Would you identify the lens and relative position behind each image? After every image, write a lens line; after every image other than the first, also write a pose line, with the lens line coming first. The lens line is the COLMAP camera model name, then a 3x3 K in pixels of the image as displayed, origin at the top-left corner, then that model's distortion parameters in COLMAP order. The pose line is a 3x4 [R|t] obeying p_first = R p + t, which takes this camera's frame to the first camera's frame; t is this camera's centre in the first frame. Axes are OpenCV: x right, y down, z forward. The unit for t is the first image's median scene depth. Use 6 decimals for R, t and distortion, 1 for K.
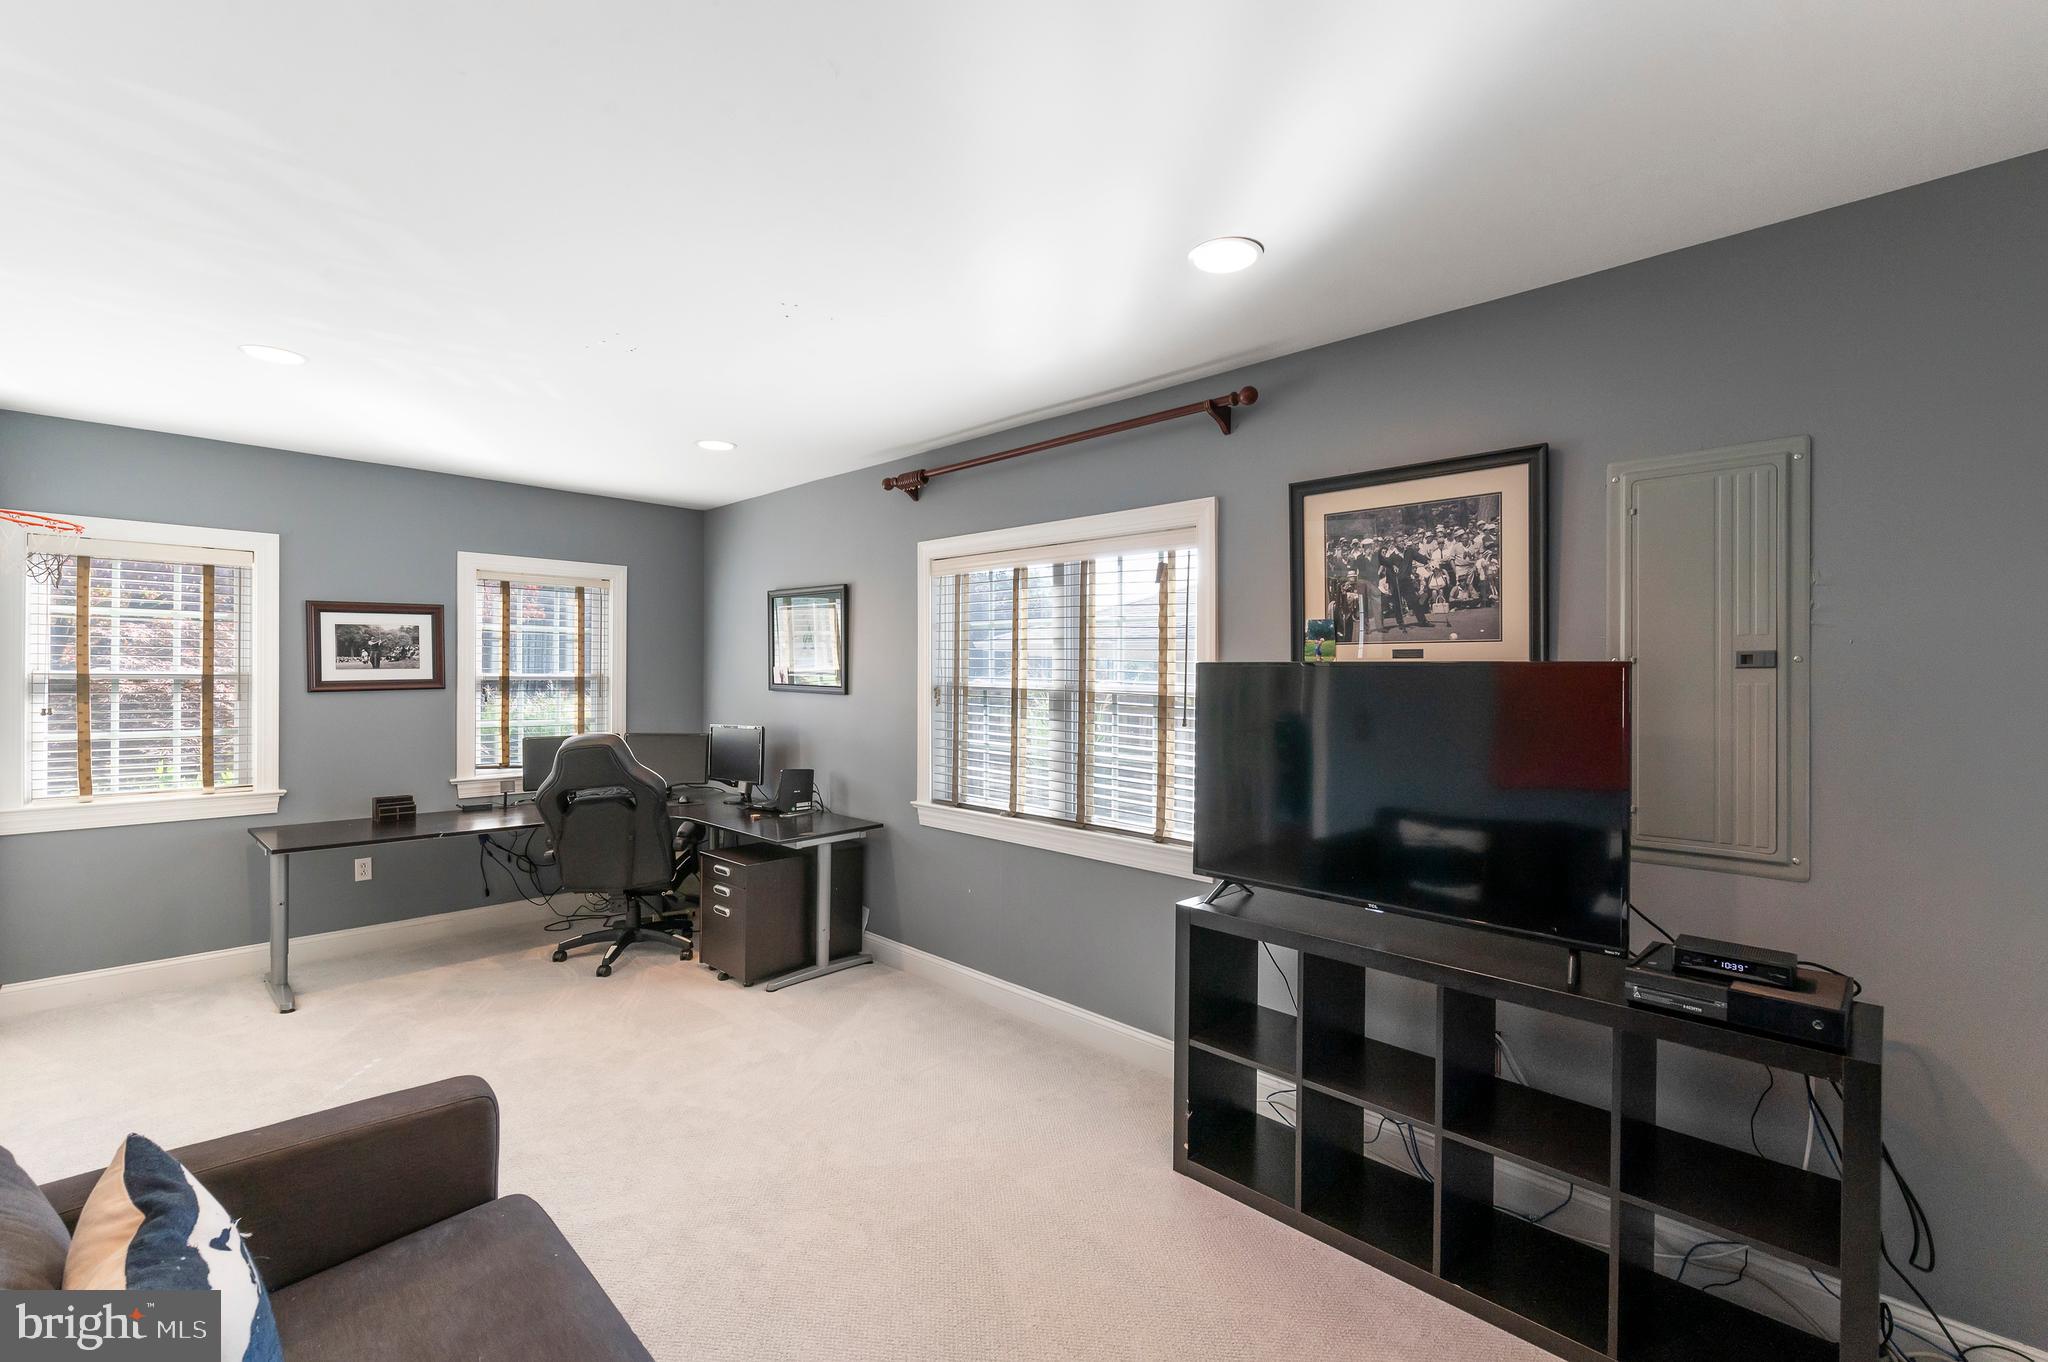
lens RADIAL K [[877.9, 0, 1028.6], [0, 877.9, 678.7], [0, 0, 1]] dist [0.001460, -0.000655]
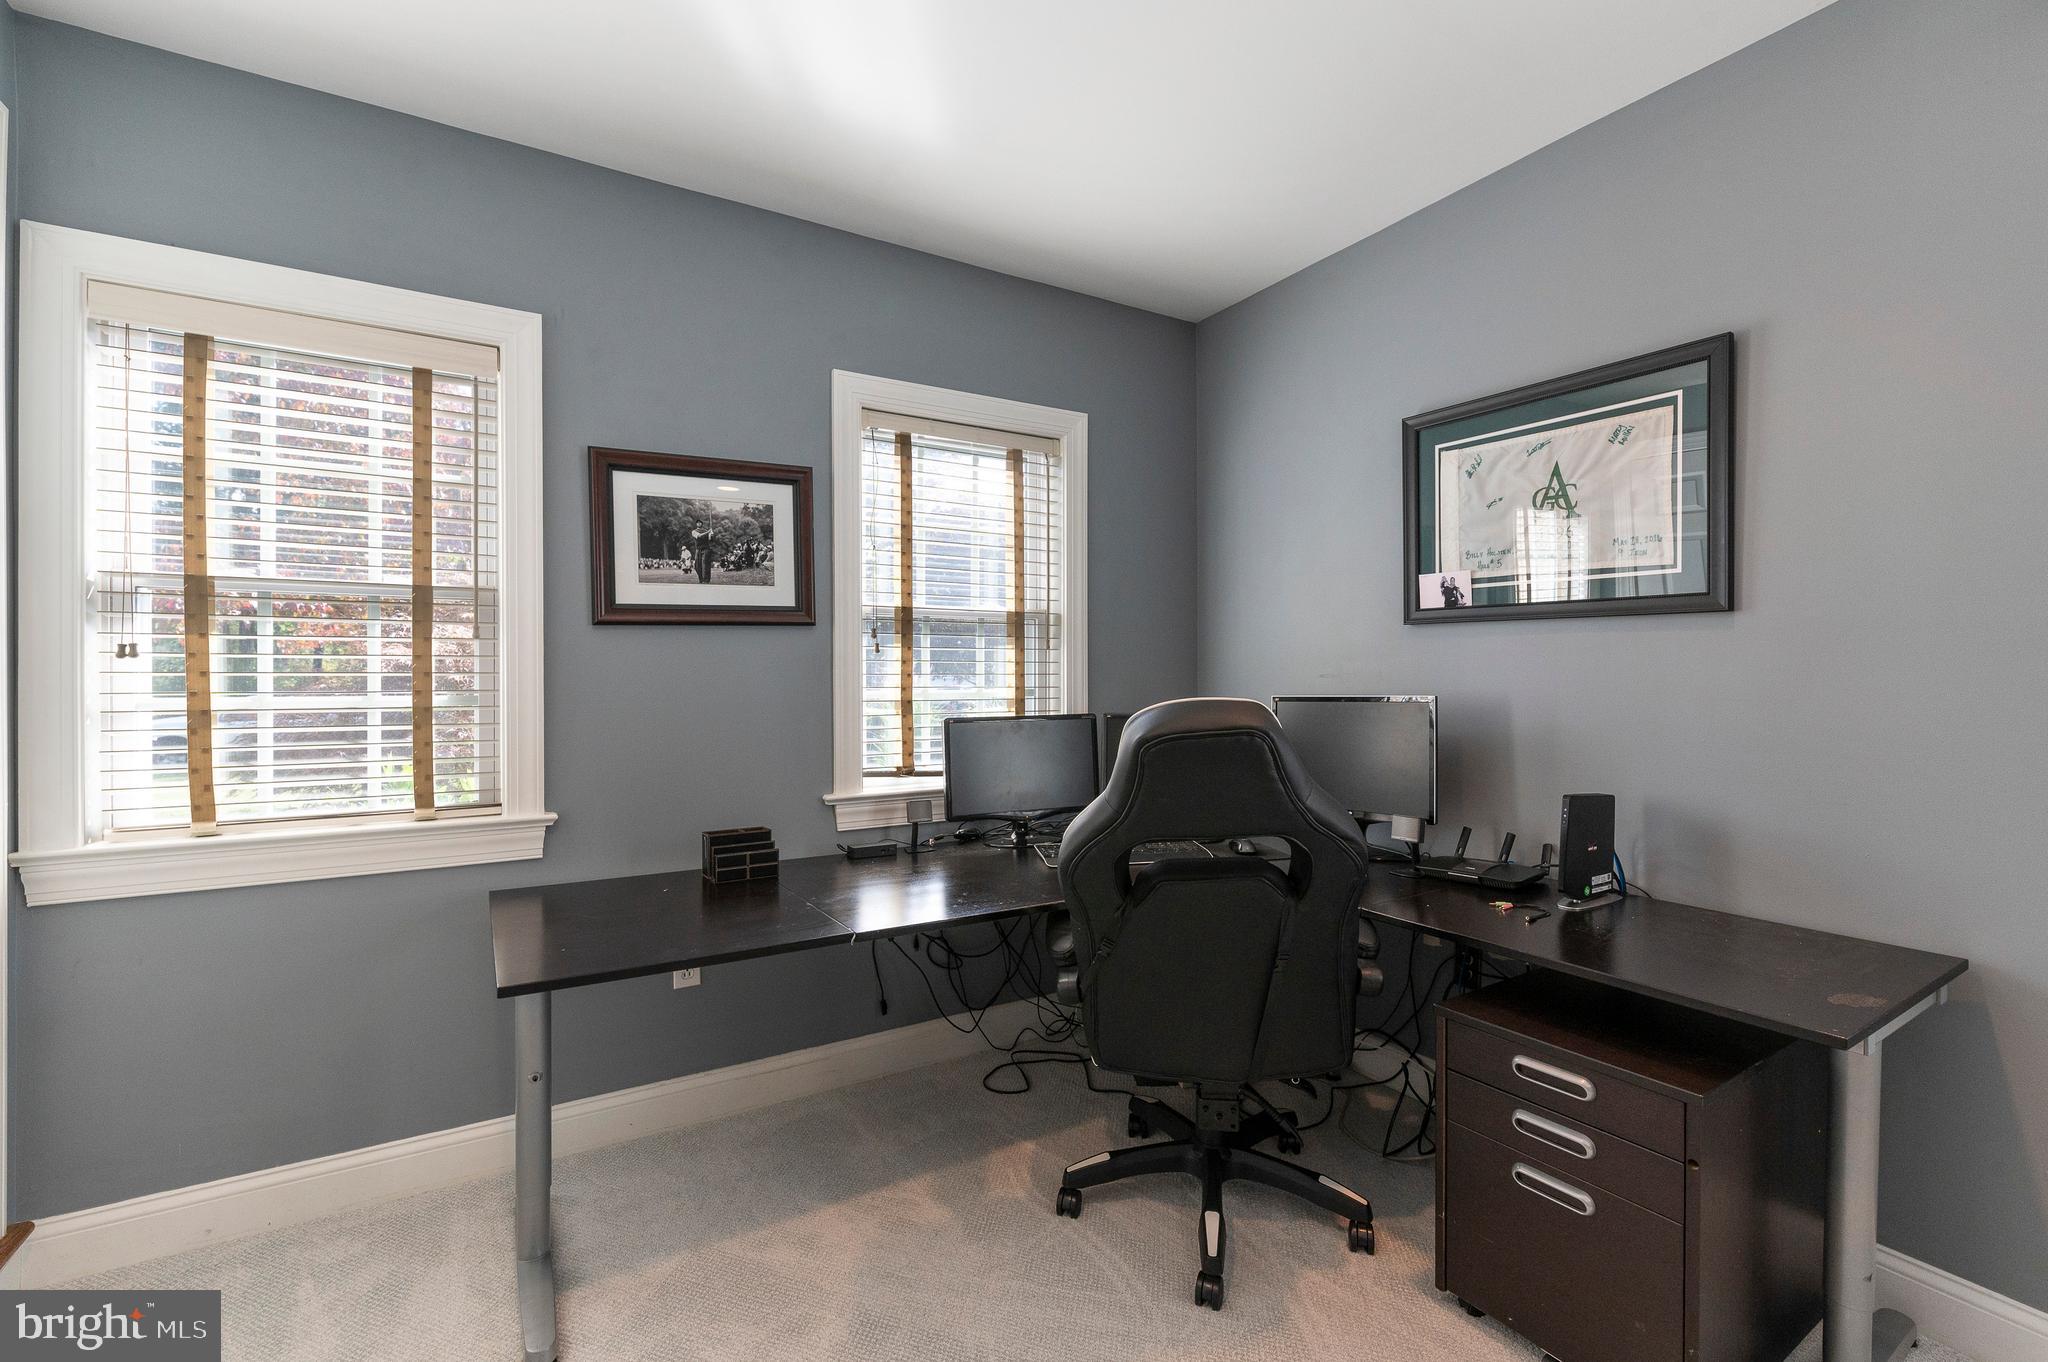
lens RADIAL K [[877.9, 0, 1028.6], [0, 877.9, 678.7], [0, 0, 1]] dist [0.001460, -0.000655]
pose [[0.968581, -0.006593, -0.248610, -0.420250], [0.006722, 0.999977, -0.000334, 0.046318], [0.248607, -0.001348, 0.968603, 0.533609]]
